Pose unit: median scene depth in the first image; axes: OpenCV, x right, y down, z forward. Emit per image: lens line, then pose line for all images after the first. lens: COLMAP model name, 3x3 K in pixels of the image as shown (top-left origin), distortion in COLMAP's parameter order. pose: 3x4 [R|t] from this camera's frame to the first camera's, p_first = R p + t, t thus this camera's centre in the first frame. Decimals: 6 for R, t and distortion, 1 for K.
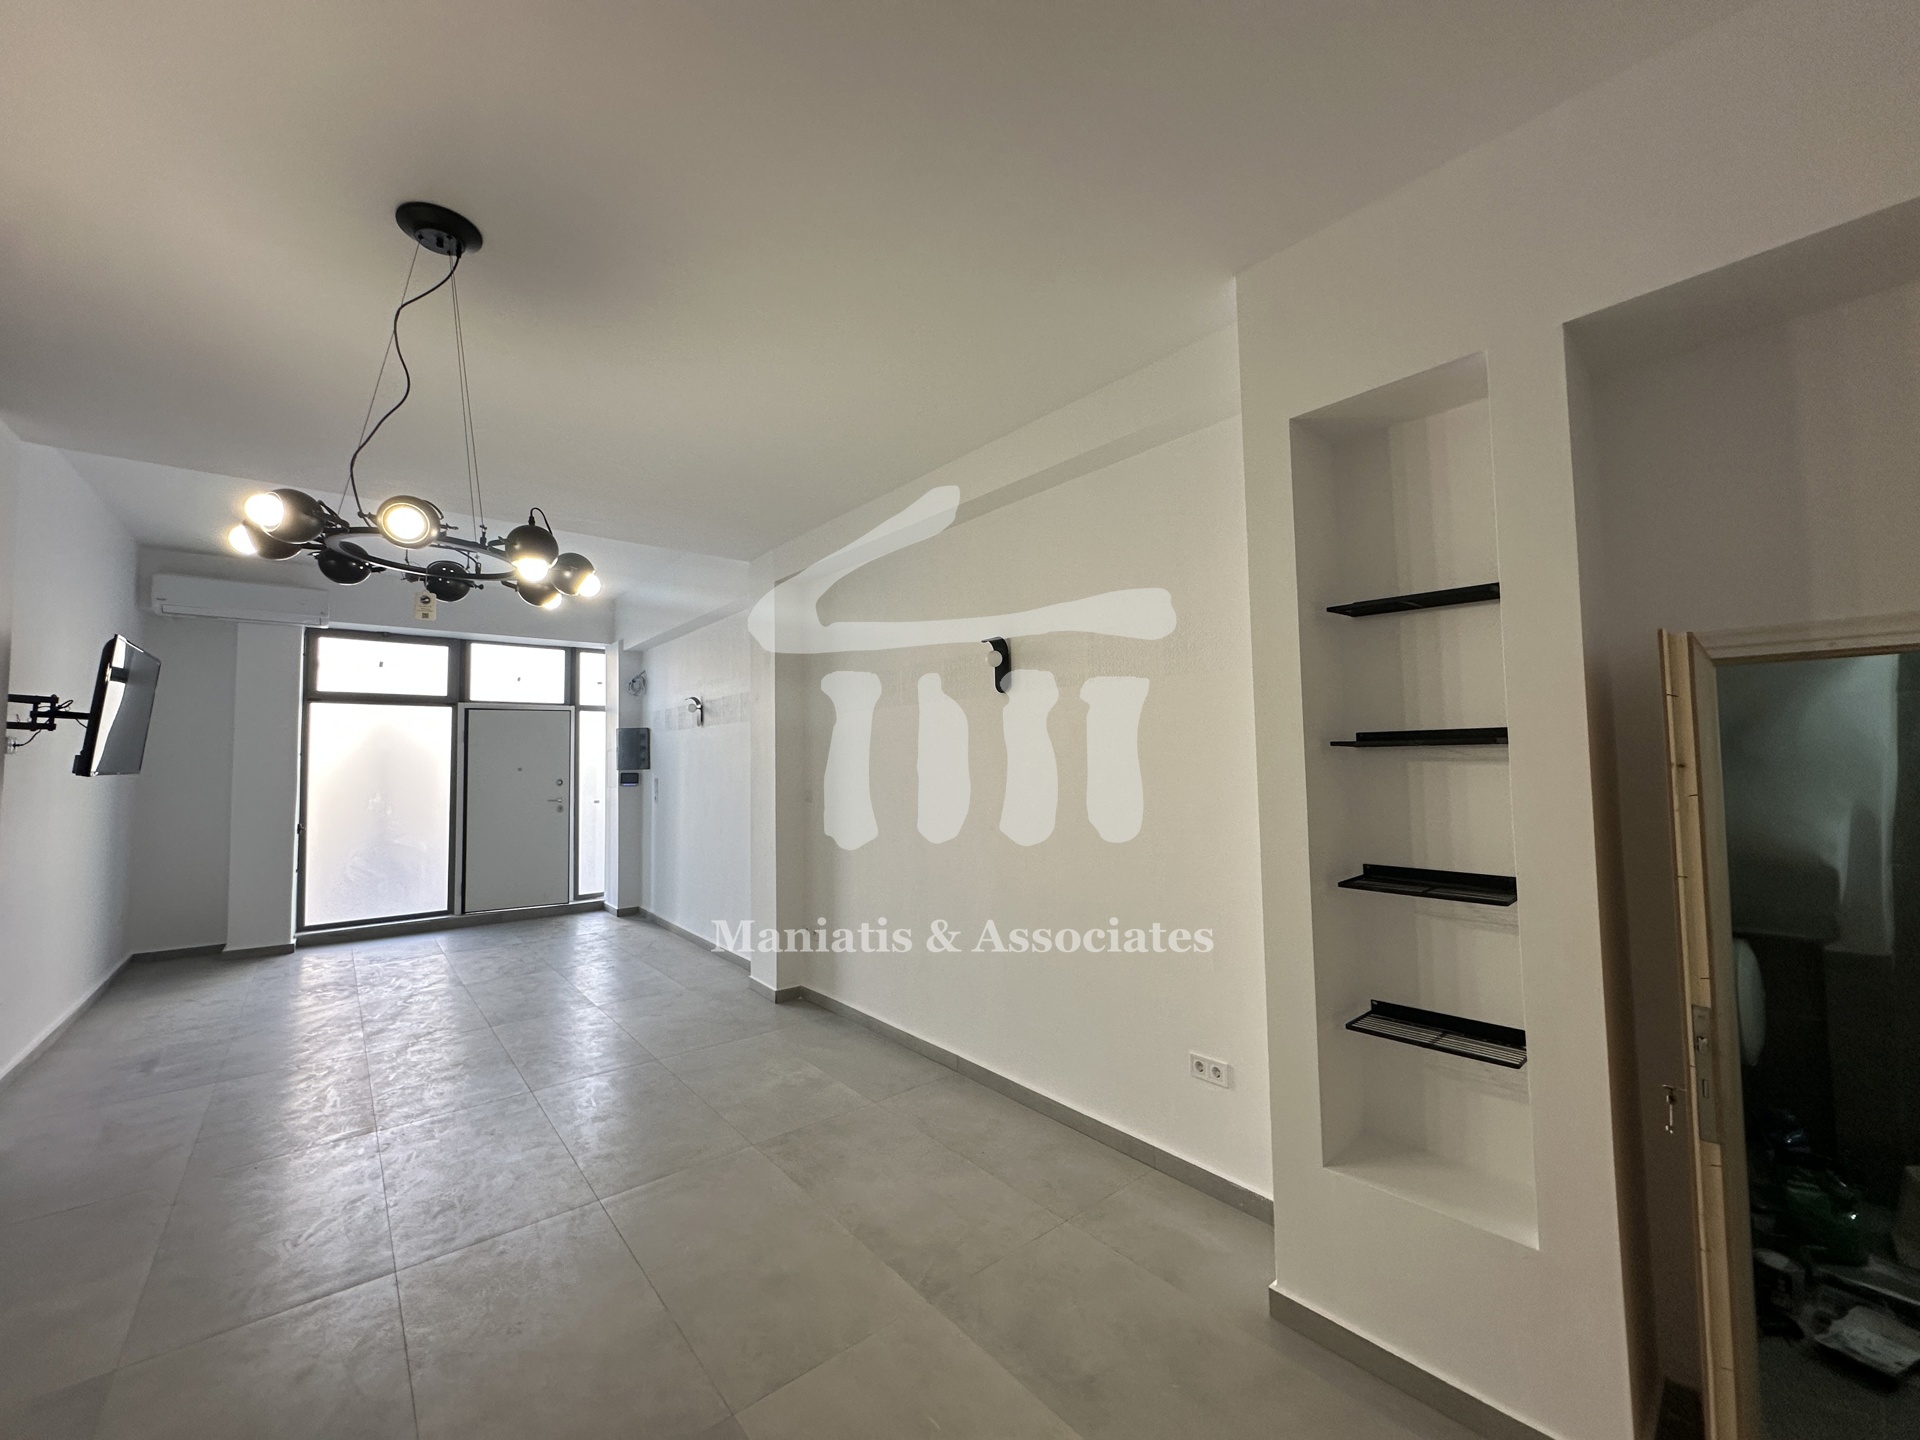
lens RADIAL K [[773.6, 0, 960.0], [0, 773.6, 720.0], [0, 0, 1]] dist [0.001314, -0.000413]
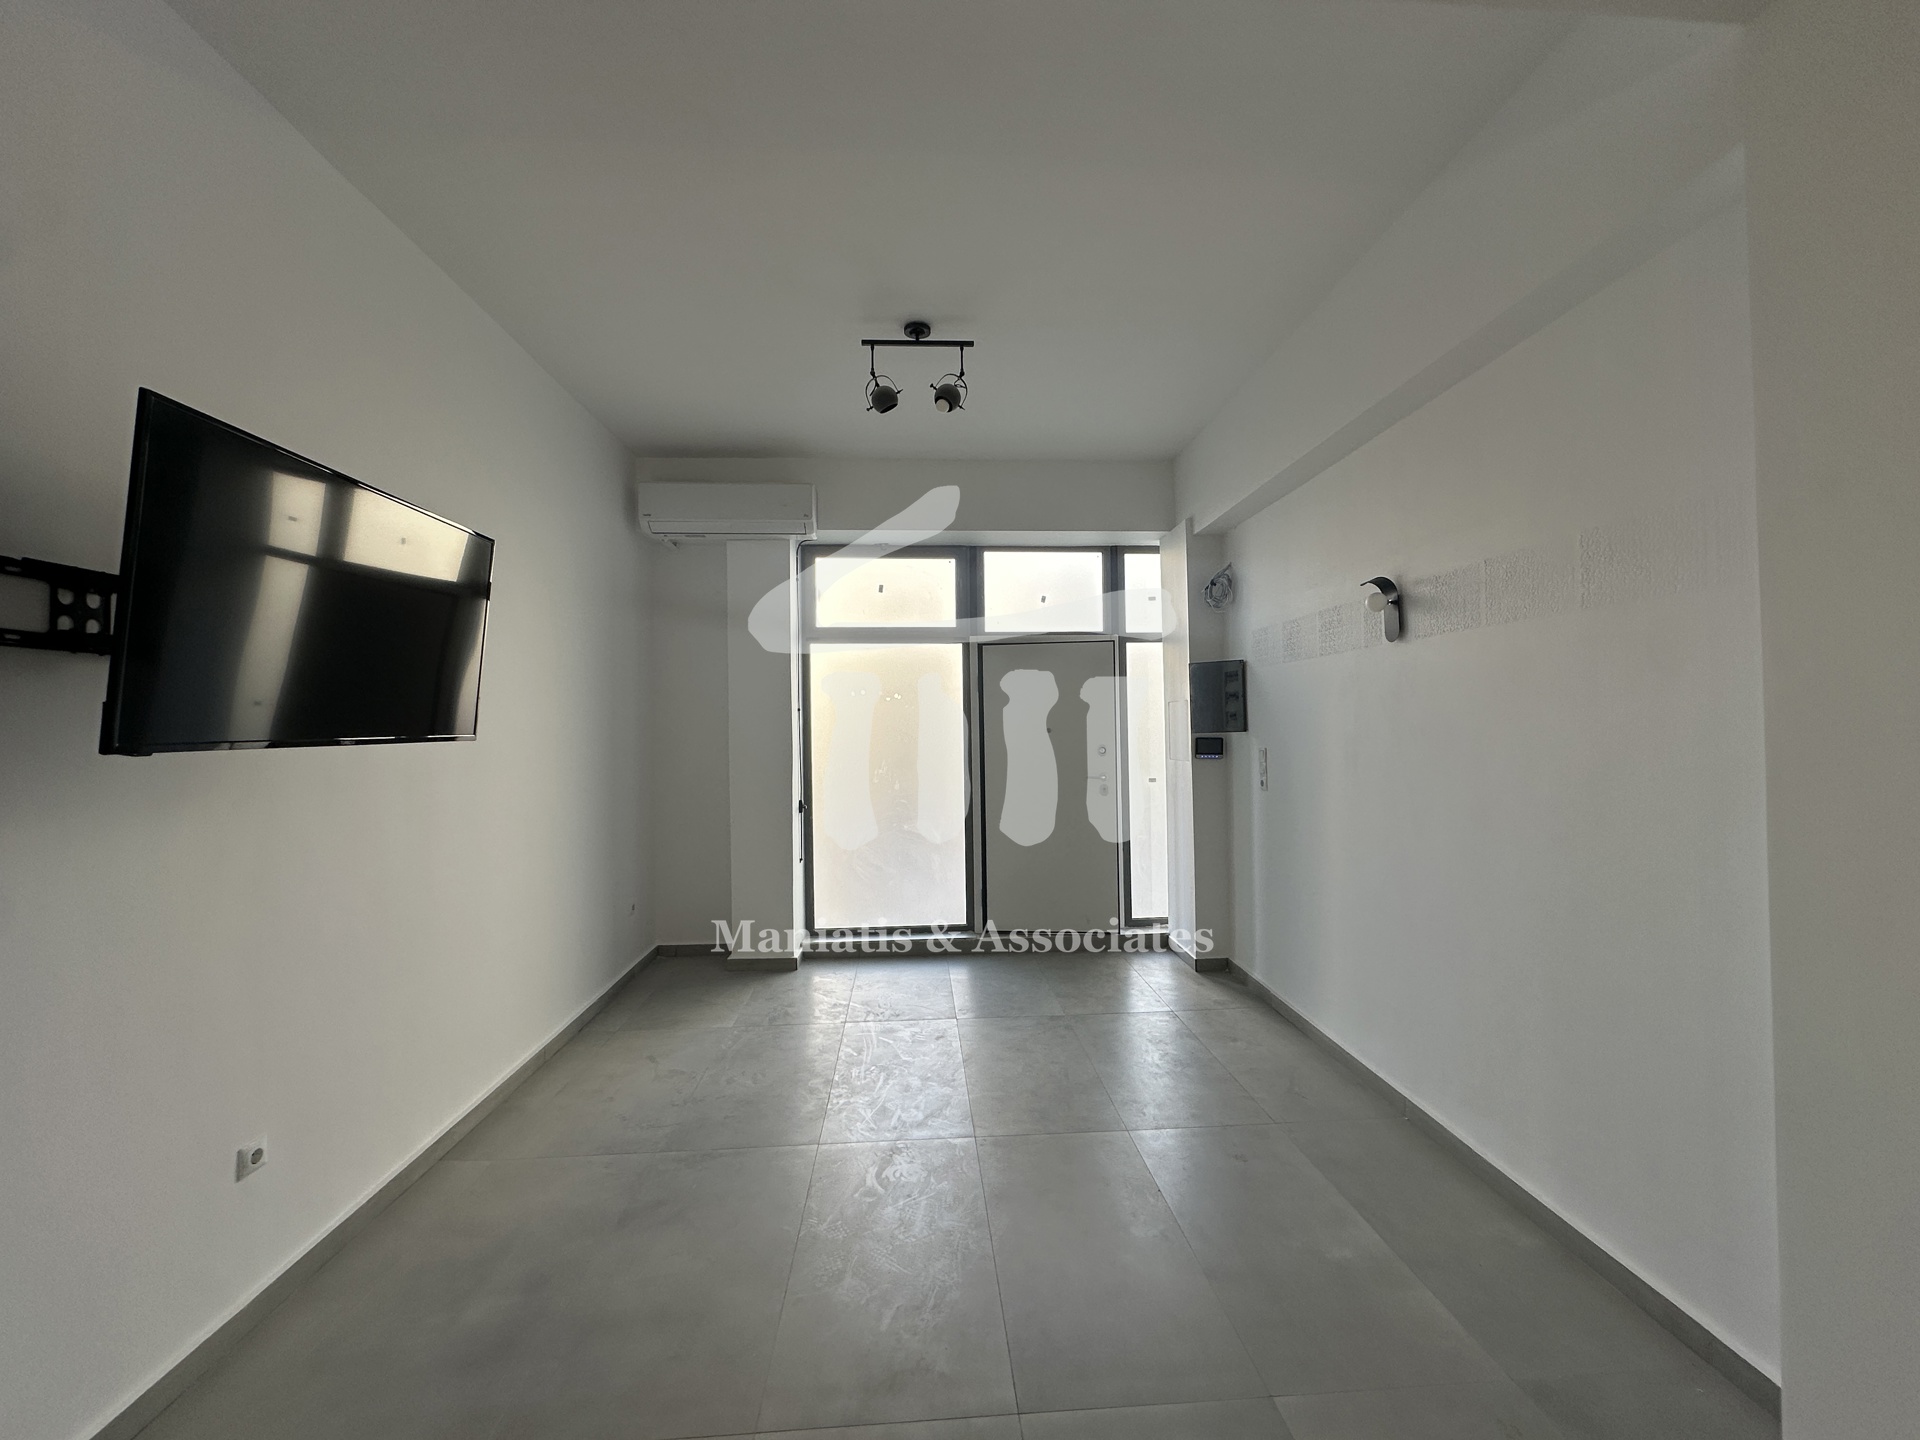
lens RADIAL K [[773.6, 0, 960.0], [0, 773.6, 720.0], [0, 0, 1]] dist [0.001314, -0.000413]
pose [[0.814141, -0.001357, -0.580666, -0.248507], [0.031342, 0.998642, 0.041610, 0.025021], [0.579821, -0.052076, 0.813078, 0.419928]]
